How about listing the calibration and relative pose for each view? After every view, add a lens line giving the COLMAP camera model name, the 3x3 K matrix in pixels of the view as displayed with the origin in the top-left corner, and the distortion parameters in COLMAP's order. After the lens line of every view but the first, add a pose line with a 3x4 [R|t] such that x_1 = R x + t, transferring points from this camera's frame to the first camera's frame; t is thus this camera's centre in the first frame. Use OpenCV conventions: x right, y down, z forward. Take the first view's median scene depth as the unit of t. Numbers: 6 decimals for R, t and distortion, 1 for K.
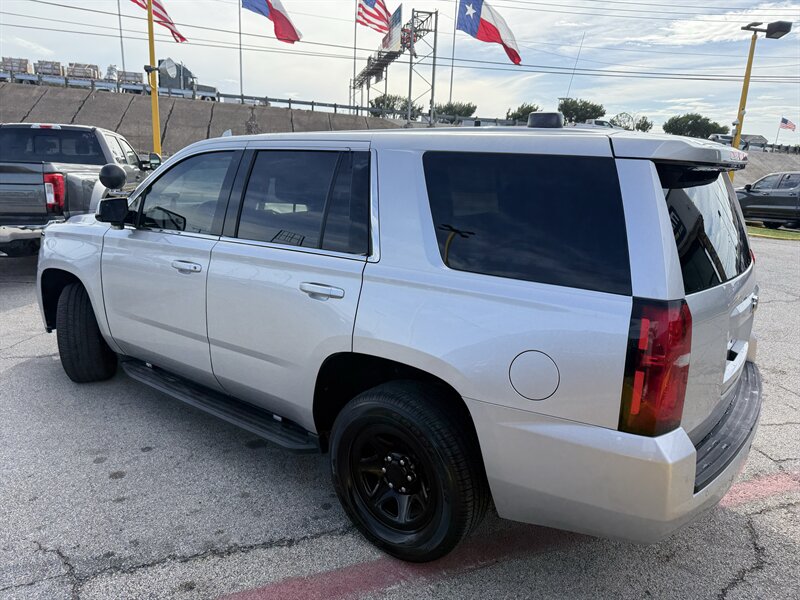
lens RADIAL K [[565.3, 0, 402.5], [0, 565.3, 300.2], [0, 0, 1]] dist [0.025000, -0.026092]
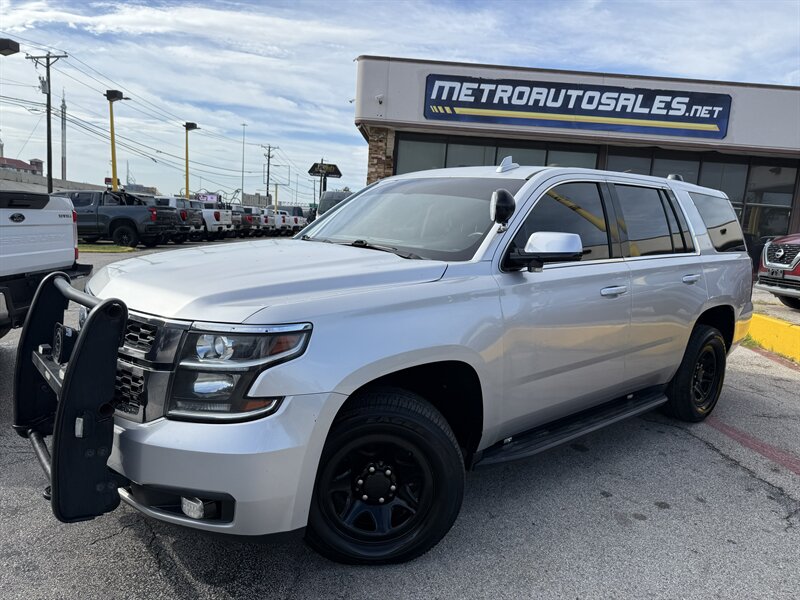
lens RADIAL K [[565.3, 0, 401.8], [0, 565.3, 296.3], [0, 0, 1]] dist [0.025000, -0.026092]
pose [[0.207455, -0.158574, 0.965306, -0.217842], [0.190138, 0.974492, 0.119220, -0.037003], [-0.959588, 0.158808, 0.232314, 0.166812]]
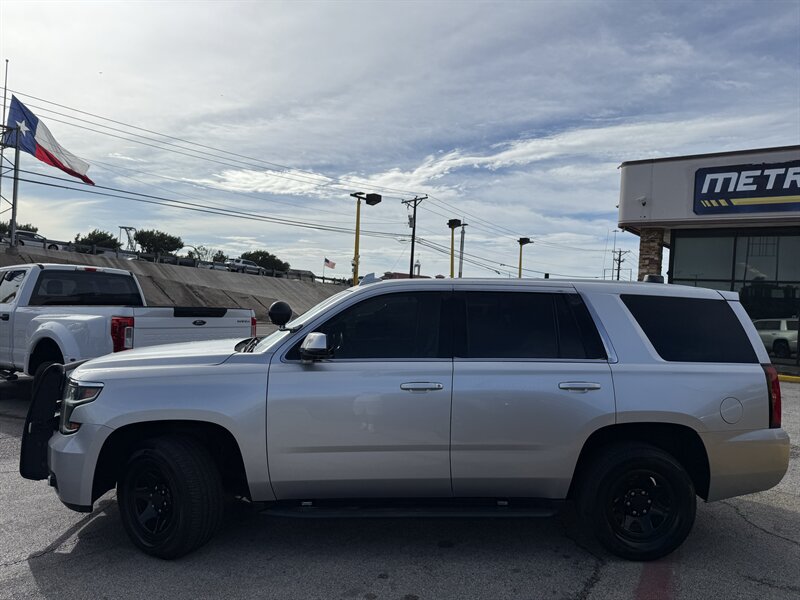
lens RADIAL K [[565.3, 0, 402.5], [0, 565.3, 297.9], [0, 0, 1]] dist [0.025000, -0.026092]
pose [[0.751534, 0.001983, 0.659692, -0.173496], [0.145952, 0.974715, -0.169201, -0.007361], [-0.643347, 0.223443, 0.732242, 0.019223]]
